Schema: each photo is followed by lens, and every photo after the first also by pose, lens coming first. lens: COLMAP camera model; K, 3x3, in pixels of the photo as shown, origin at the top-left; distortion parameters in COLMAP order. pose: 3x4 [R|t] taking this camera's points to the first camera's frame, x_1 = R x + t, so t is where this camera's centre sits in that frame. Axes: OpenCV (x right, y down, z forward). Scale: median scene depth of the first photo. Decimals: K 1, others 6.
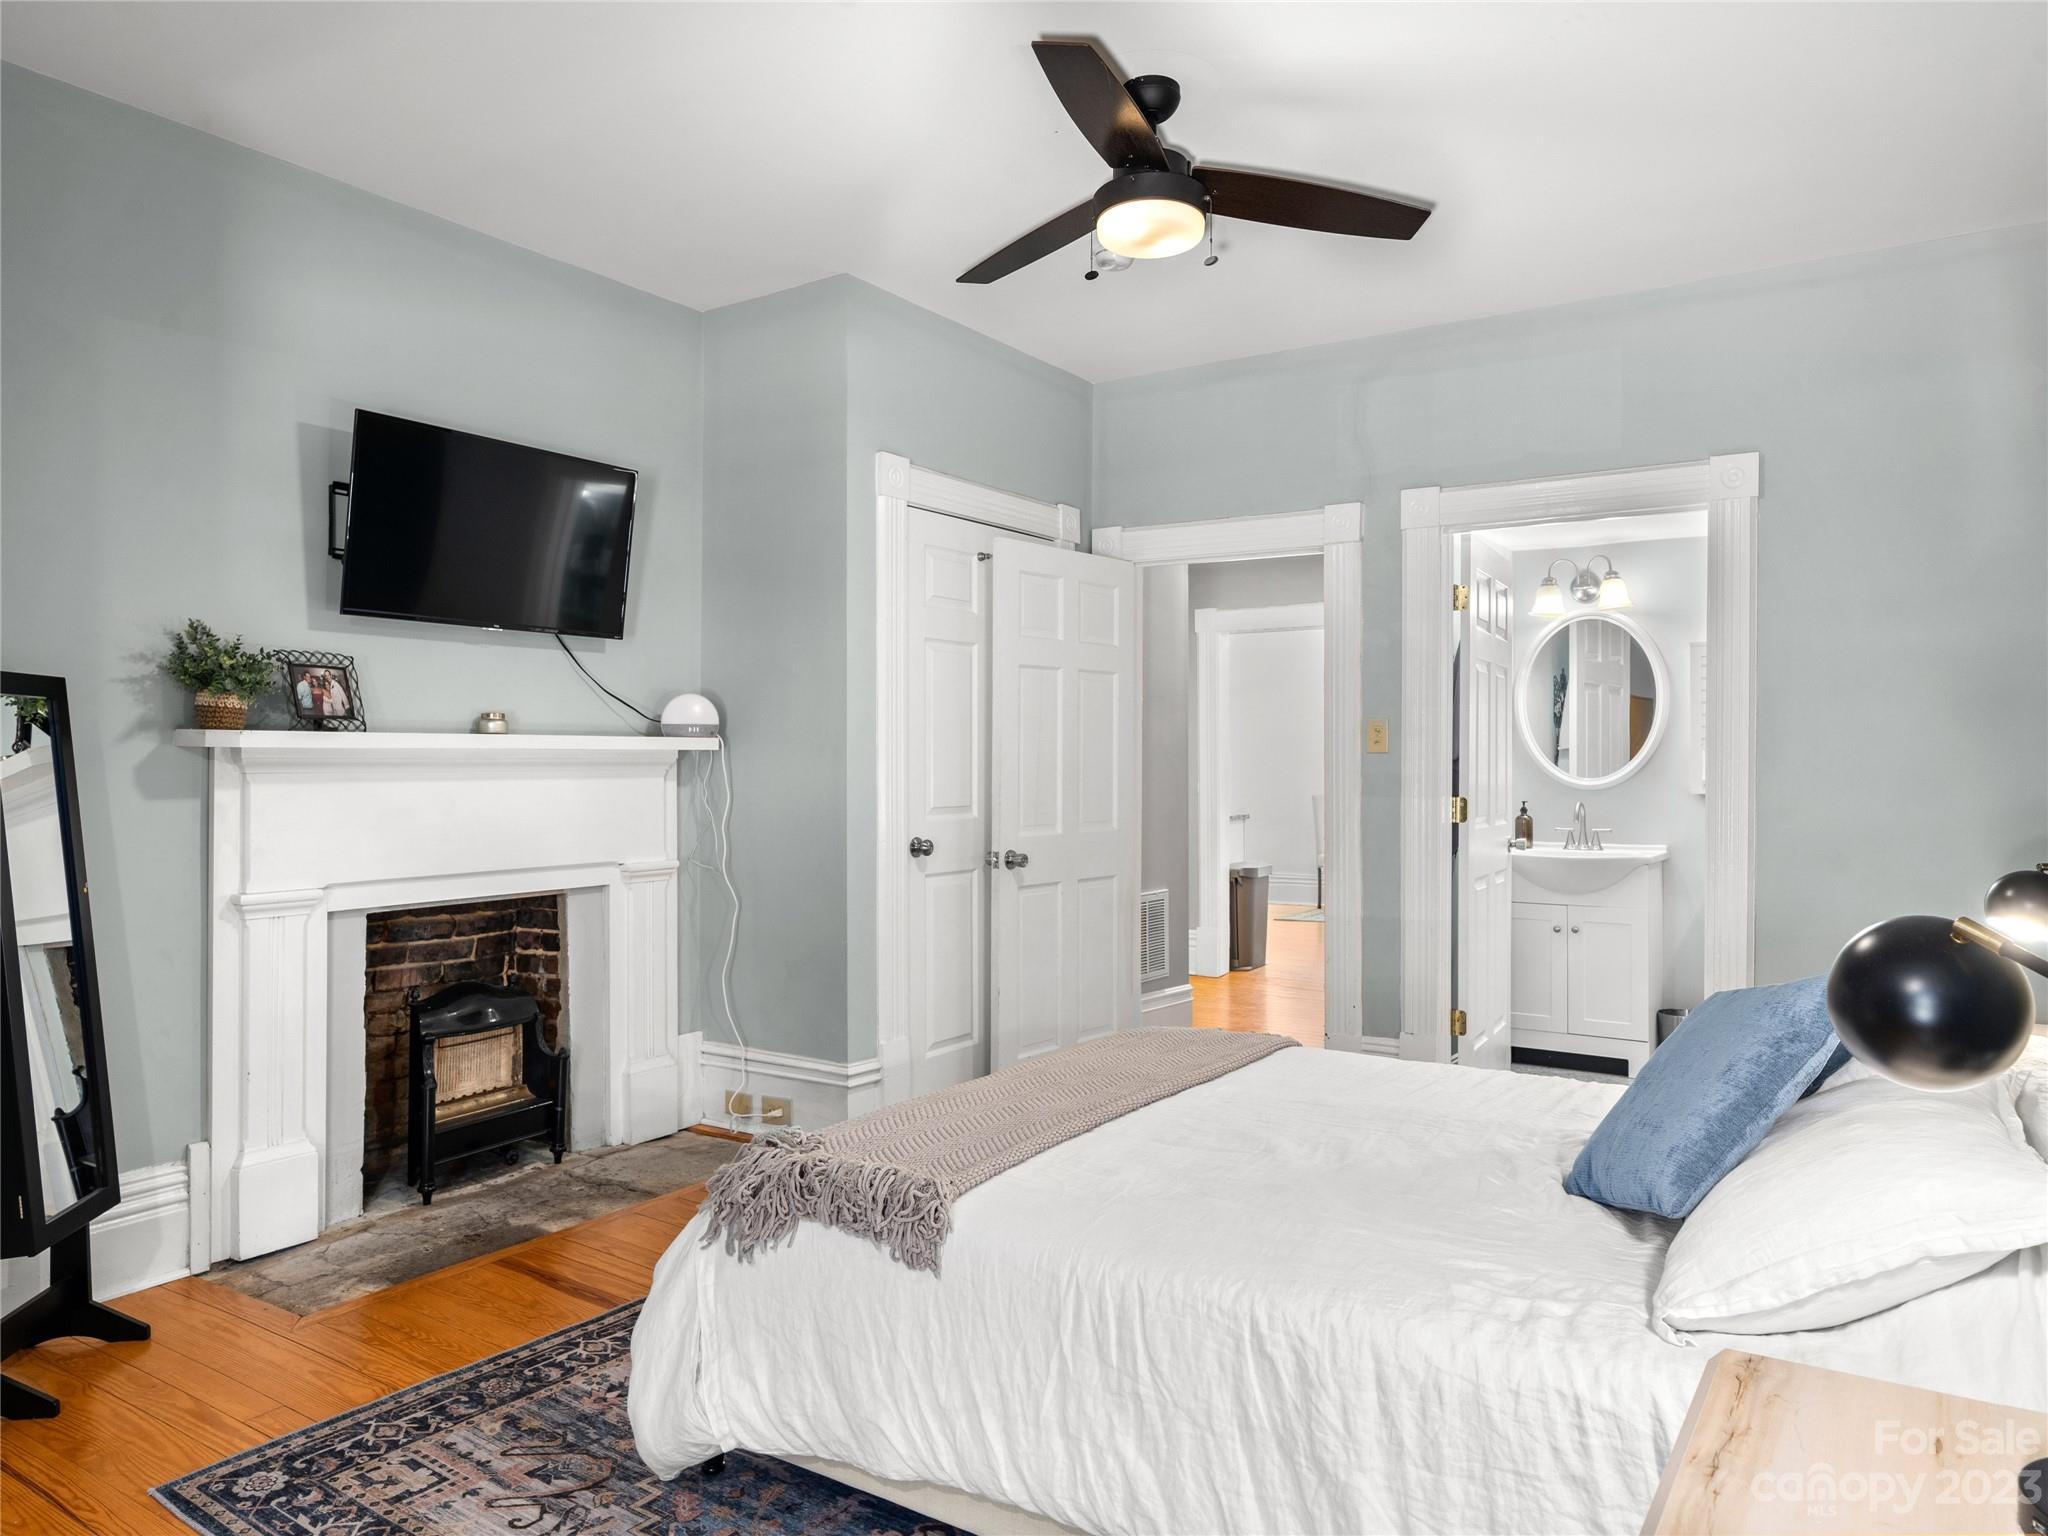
lens RADIAL K [[1369.9, 0, 1024.0], [0, 1369.9, 768.0], [0, 0, 1]] dist [0.003193, 0.001266]
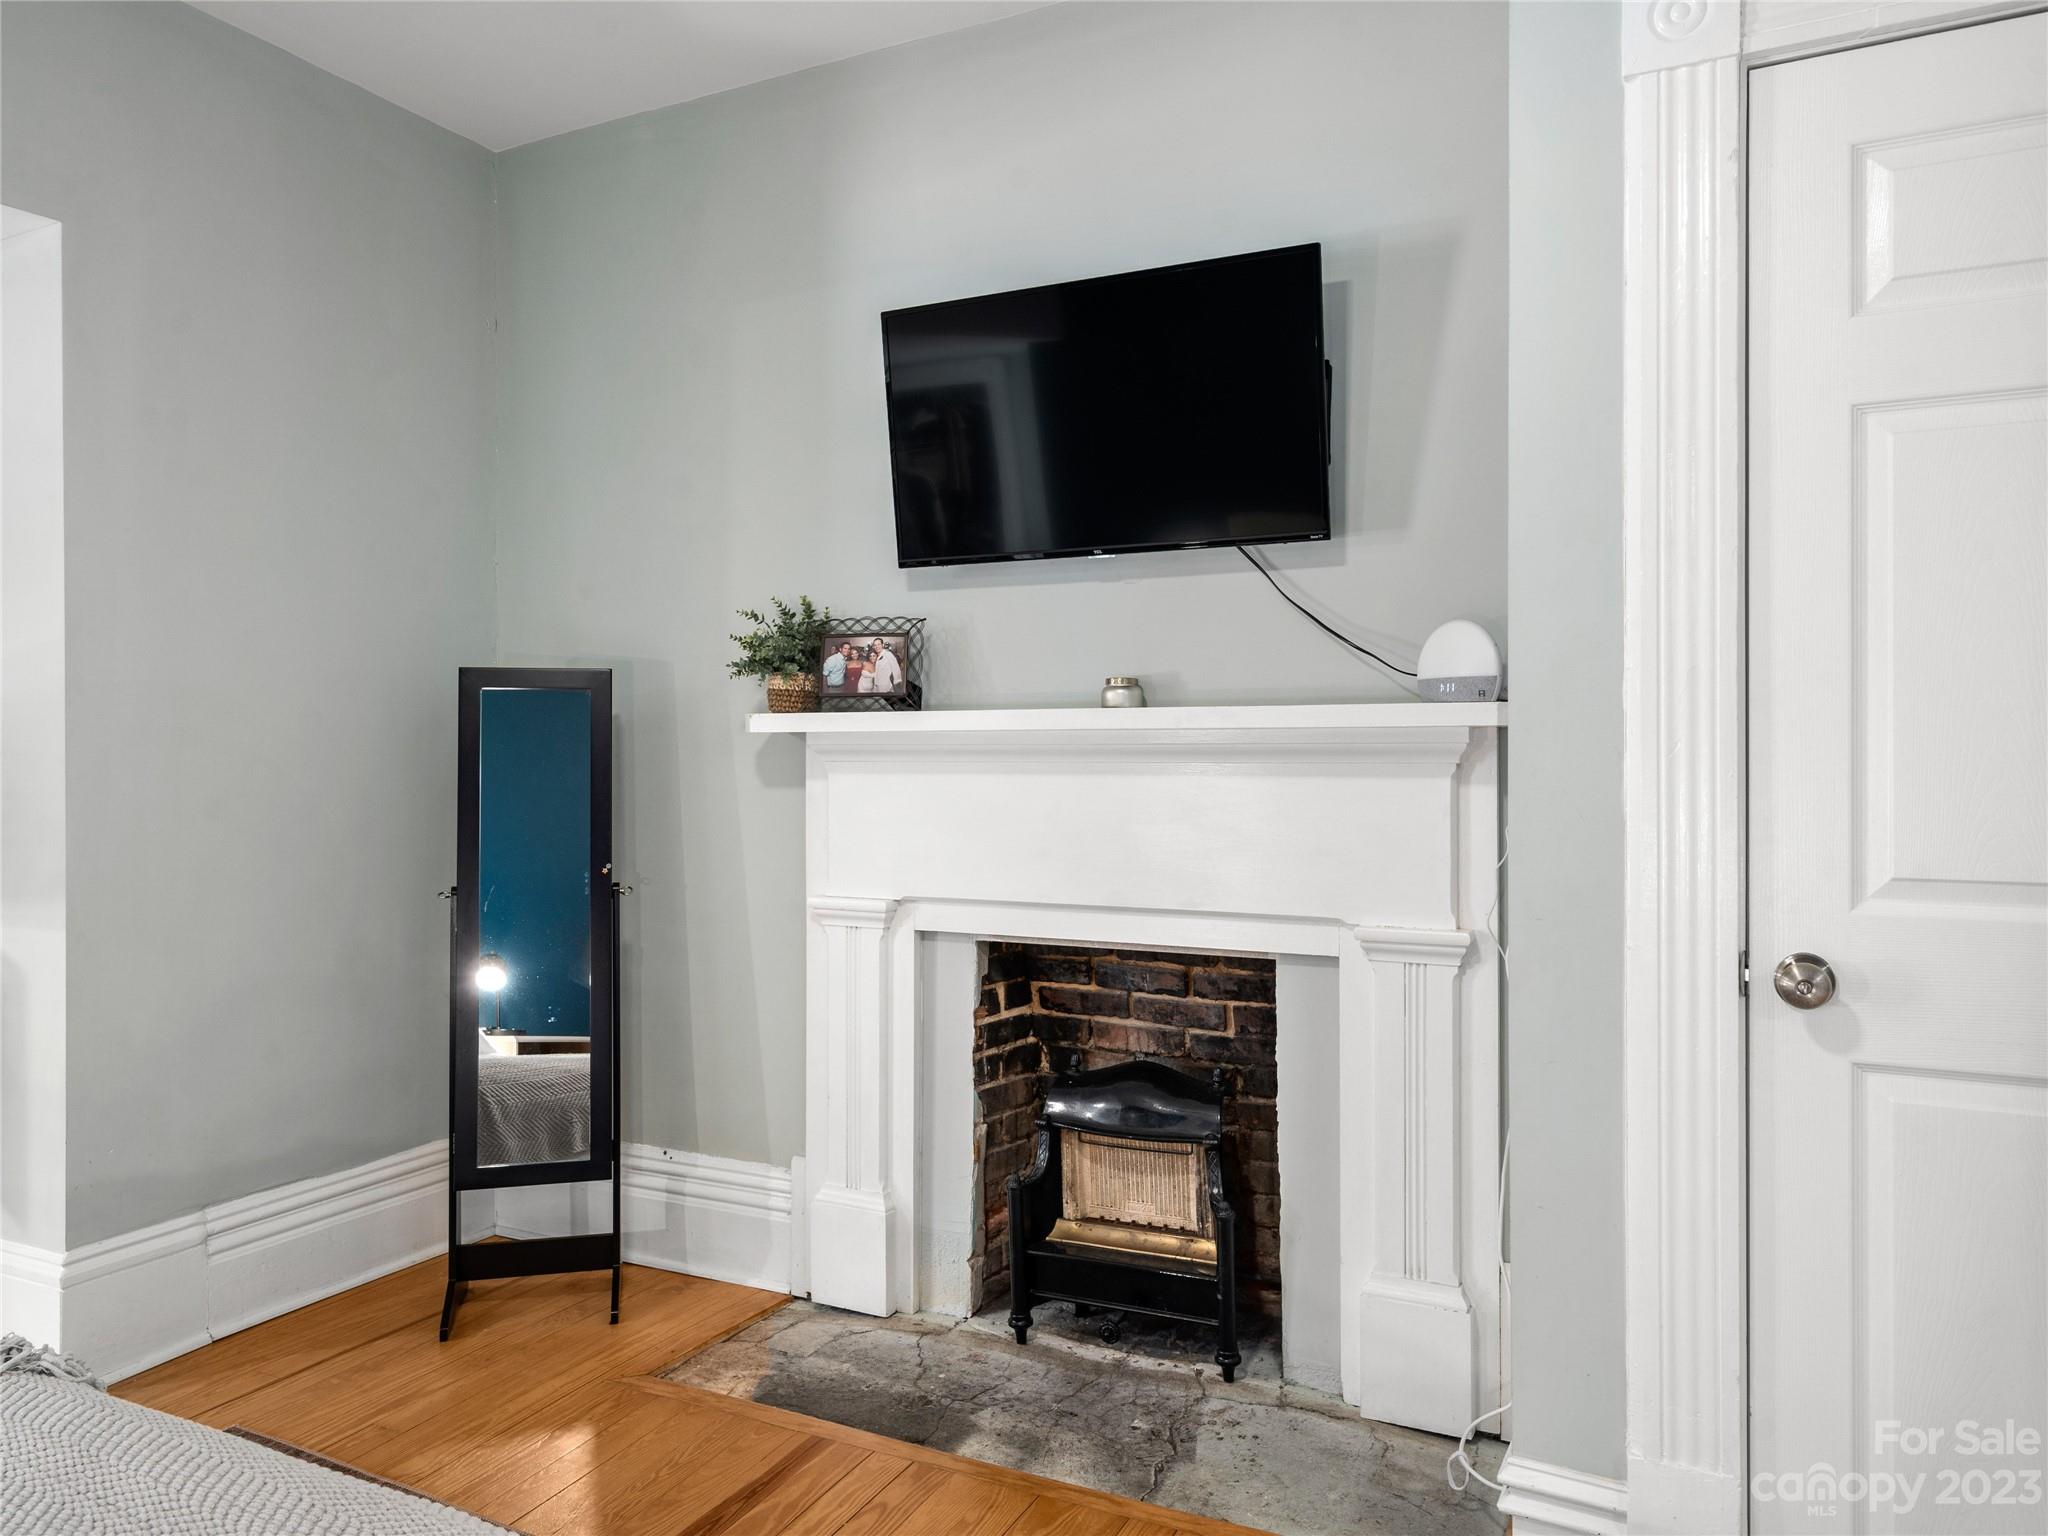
lens RADIAL K [[1453.0, 0, 1023.8], [0, 1453.0, 759.6], [0, 0, 1]] dist [0.002008, 0.000435]
pose [[0.115056, 0.009206, -0.993316, 0.325713], [-0.003565, 0.999954, 0.008855, -0.005238], [0.993353, 0.002522, 0.115083, 0.855286]]
